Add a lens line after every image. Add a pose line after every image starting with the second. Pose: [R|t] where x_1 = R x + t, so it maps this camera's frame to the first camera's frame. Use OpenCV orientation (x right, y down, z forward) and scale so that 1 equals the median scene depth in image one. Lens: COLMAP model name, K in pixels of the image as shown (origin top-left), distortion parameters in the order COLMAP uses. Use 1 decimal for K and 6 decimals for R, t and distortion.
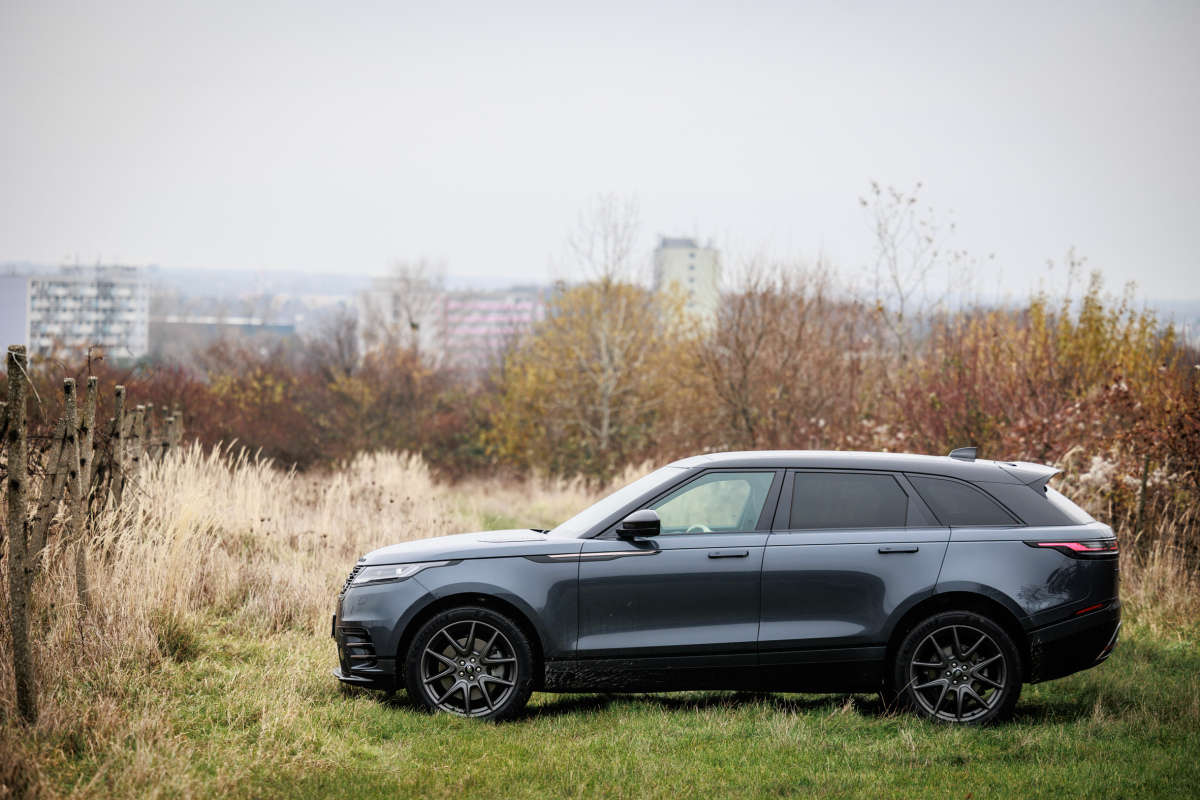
lens RADIAL K [[4156.9, 0, 600.0], [0, 4156.9, 400.0], [0, 0, 1]] dist [0.151328, -2.229288]
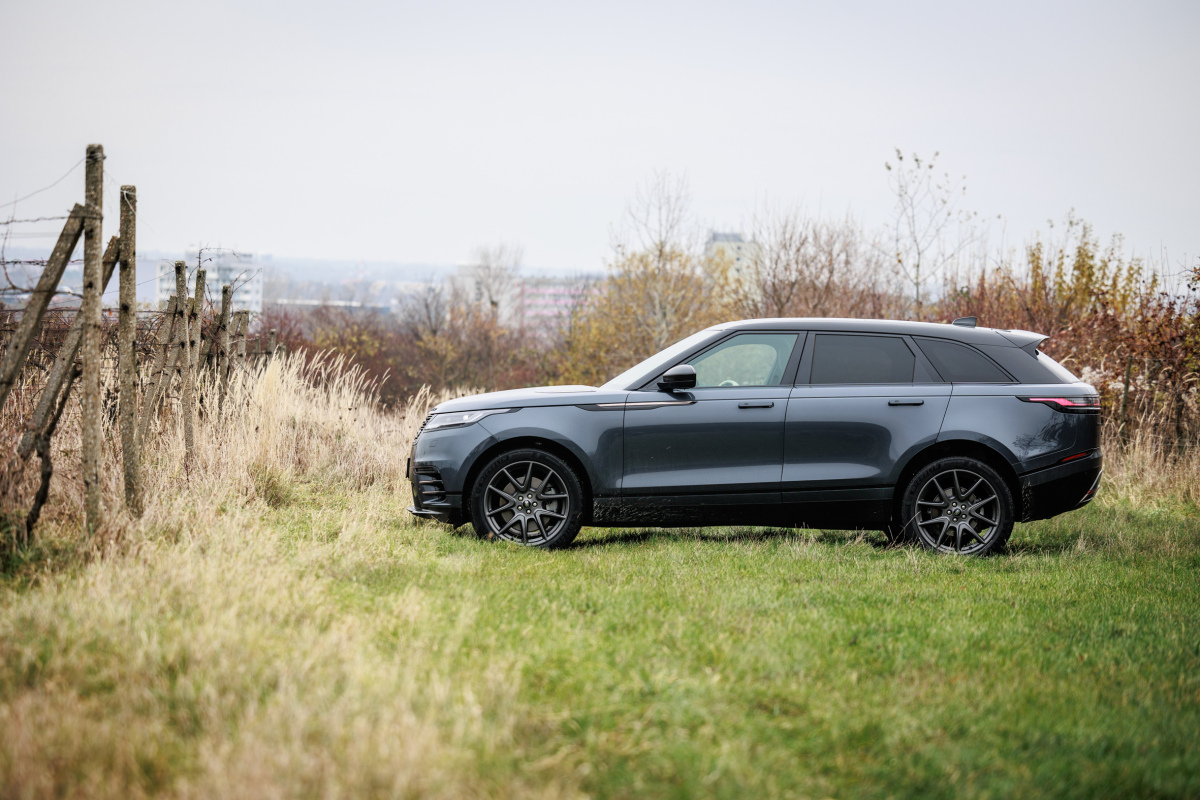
lens RADIAL K [[3645.4, 0, 600.0], [0, 3645.4, 400.0], [0, 0, 1]] dist [0.008892, 0.057879]
pose [[0.999834, 0.009206, -0.015706, 0.002800], [-0.009122, 0.999944, 0.005426, 0.021839], [0.015755, -0.005282, 0.999862, 0.004075]]
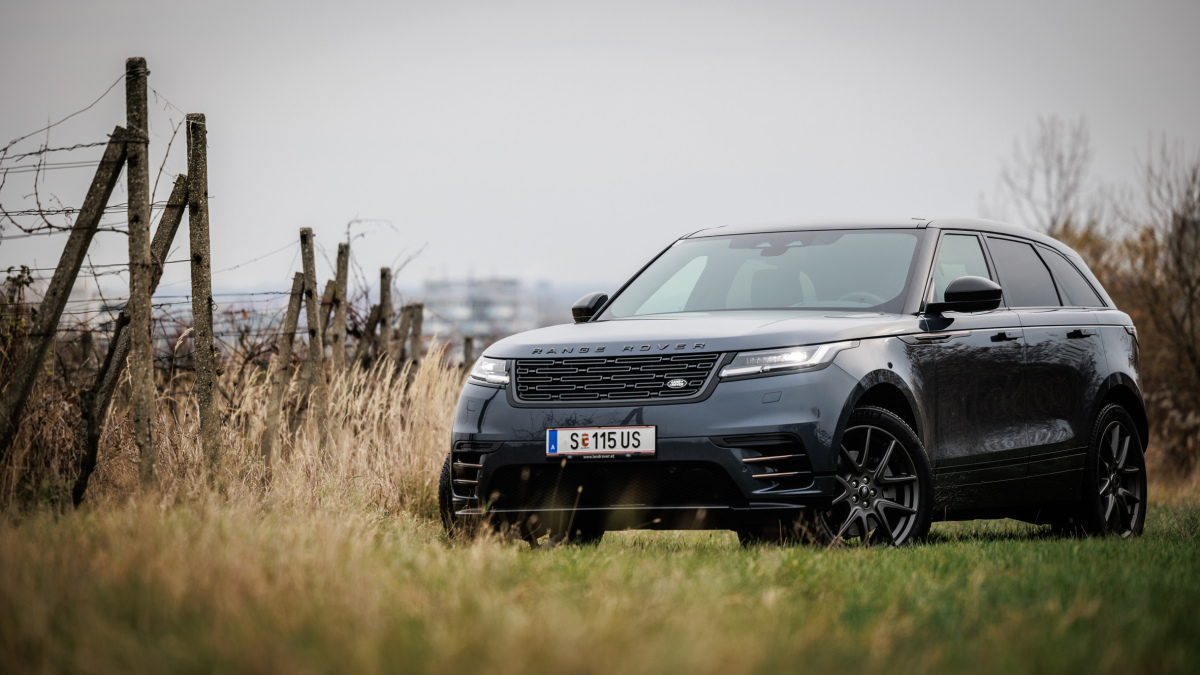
lens RADIAL K [[5325.7, 0, 600.0], [0, 5325.7, 337.5], [0, 0, 1]] dist [0.014122, 0.972082]
pose [[0.994633, -0.033348, -0.097941, 0.040157], [0.031211, 0.999242, -0.023273, 0.039320], [0.098643, 0.020091, 0.994920, -0.118570]]
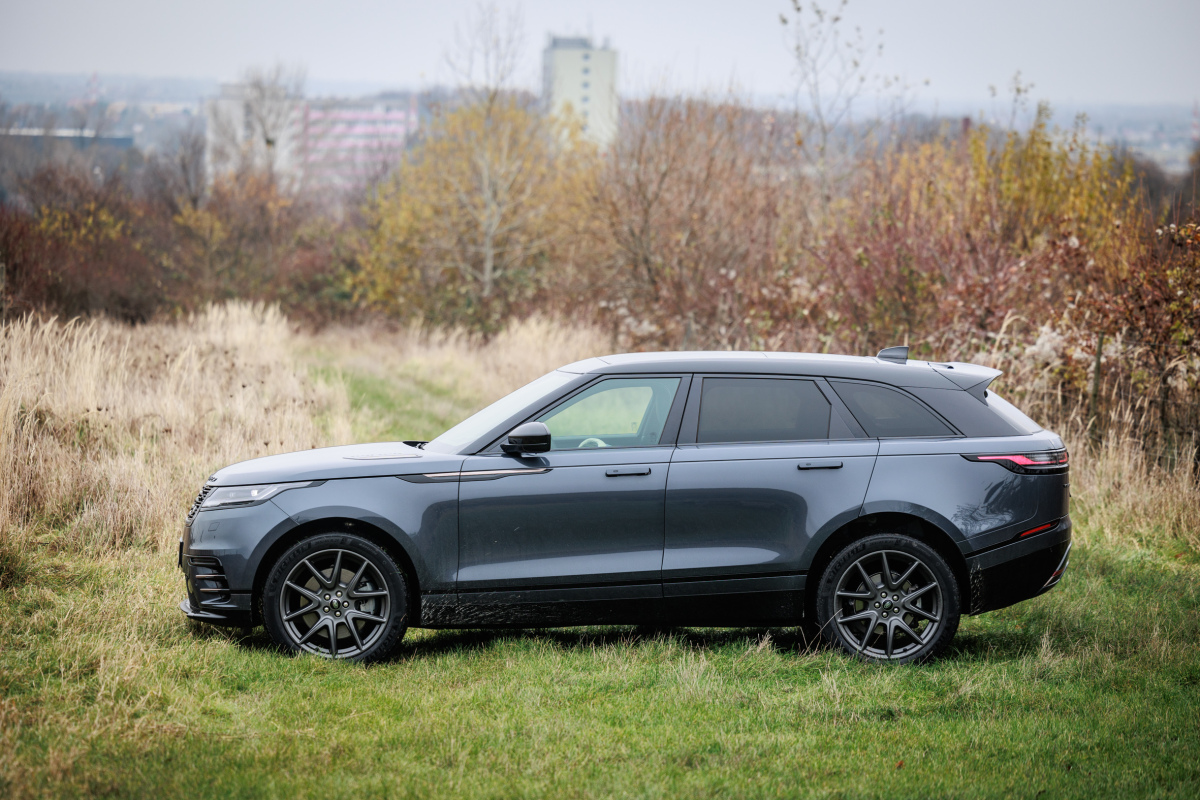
lens RADIAL K [[4724.0, 0, 600.0], [0, 4724.0, 400.0], [0, 0, 1]] dist [0.079567, 1.361560]
pose [[0.999677, -0.005908, 0.024710, 0.000143], [0.004949, 0.999238, 0.038710, -0.012080], [-0.024920, -0.038576, 0.998945, -0.000682]]
